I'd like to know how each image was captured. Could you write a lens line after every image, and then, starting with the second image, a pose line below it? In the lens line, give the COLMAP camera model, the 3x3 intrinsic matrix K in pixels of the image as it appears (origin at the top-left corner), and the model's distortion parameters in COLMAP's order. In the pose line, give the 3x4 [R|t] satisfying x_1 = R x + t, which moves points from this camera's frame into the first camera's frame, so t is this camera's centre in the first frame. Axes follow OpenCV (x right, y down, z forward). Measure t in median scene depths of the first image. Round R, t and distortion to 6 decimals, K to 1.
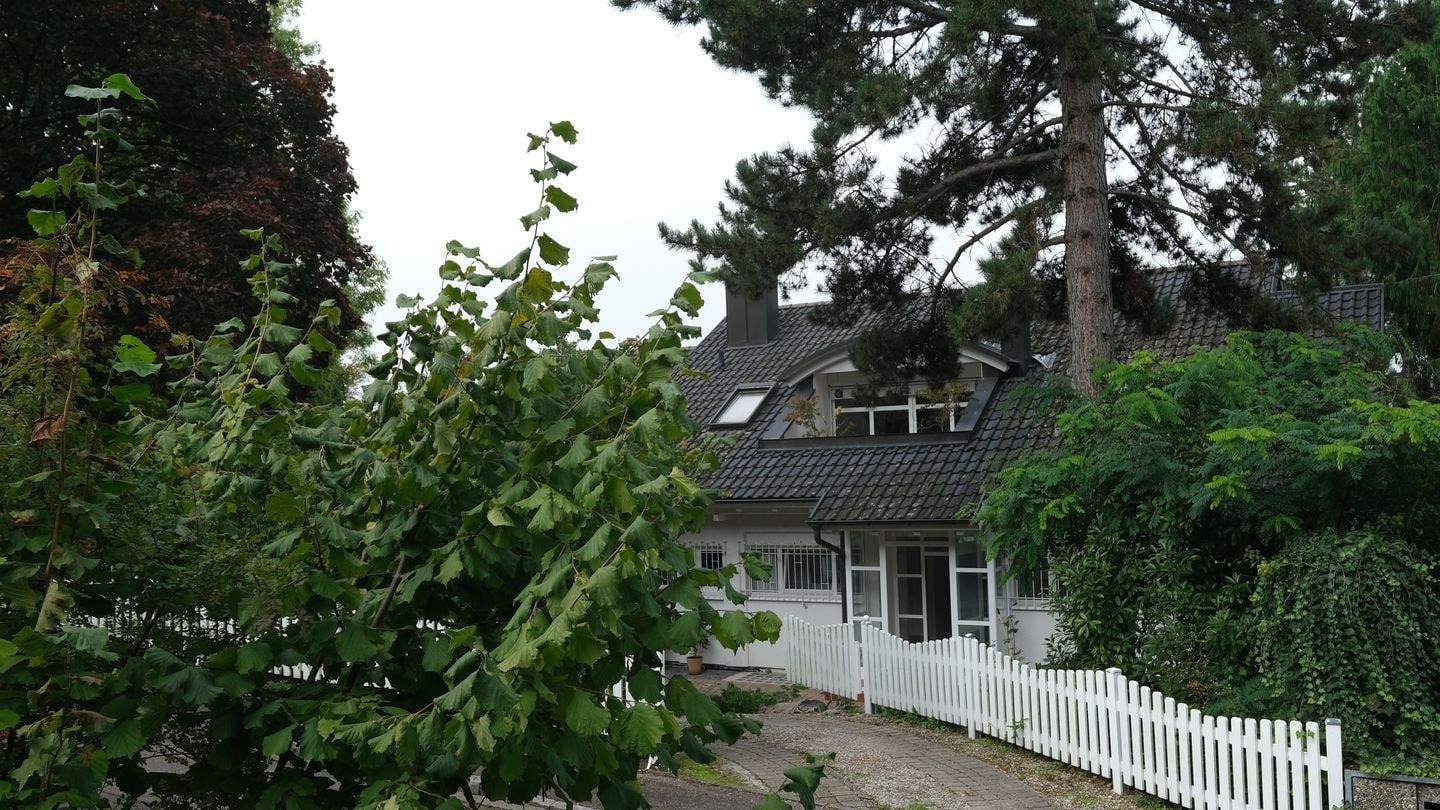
lens RADIAL K [[1434.3, 0, 720.0], [0, 1434.3, 405.0], [0, 0, 1]] dist [0.011791, 0.001440]
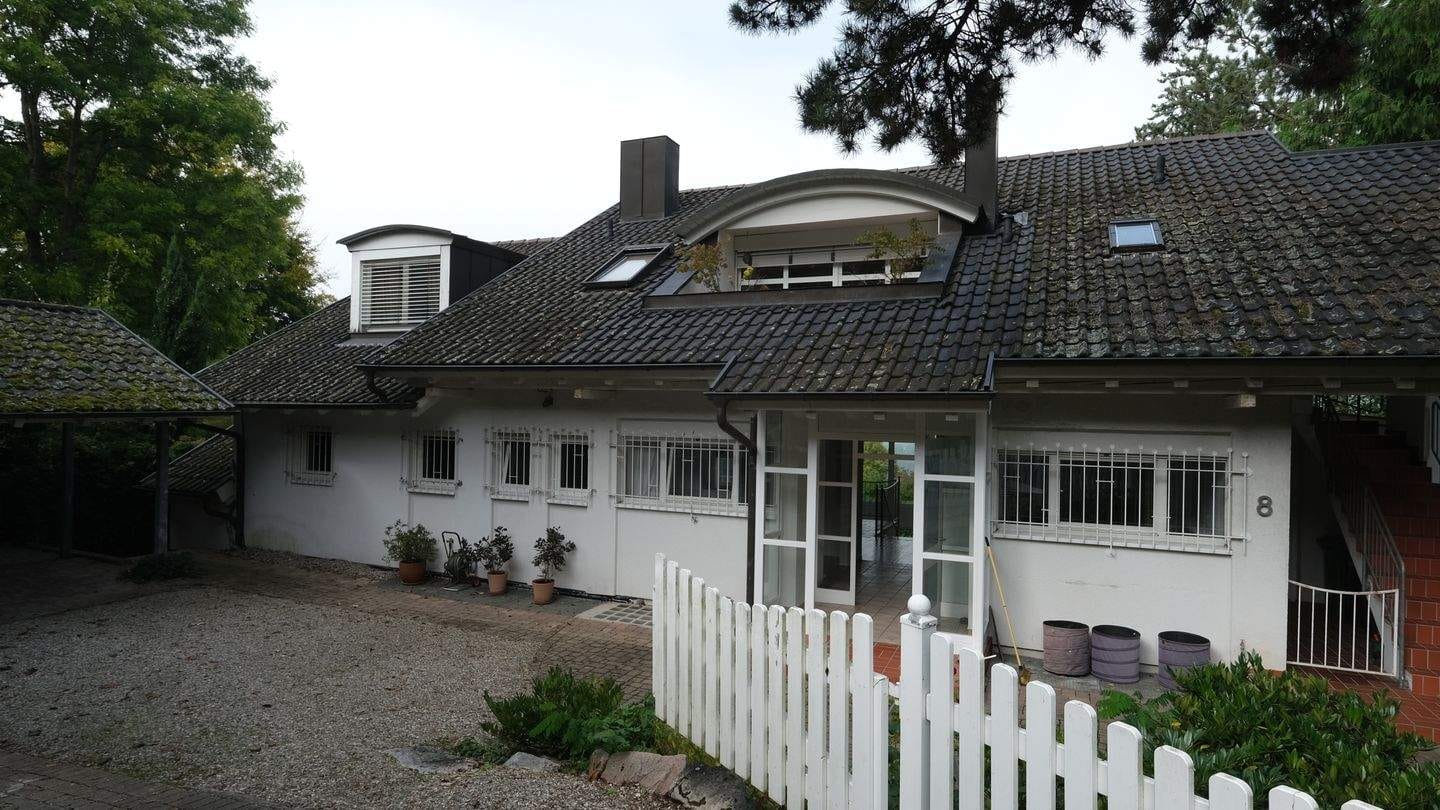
lens RADIAL K [[1023.4, 0, 720.0], [0, 1023.4, 405.0], [0, 0, 1]] dist [-0.002400, -0.000394]
pose [[0.994835, 0.049803, 0.088452, 0.023937], [-0.053177, 0.997929, 0.036201, 0.064119], [-0.086465, -0.040717, 0.995422, 0.496819]]
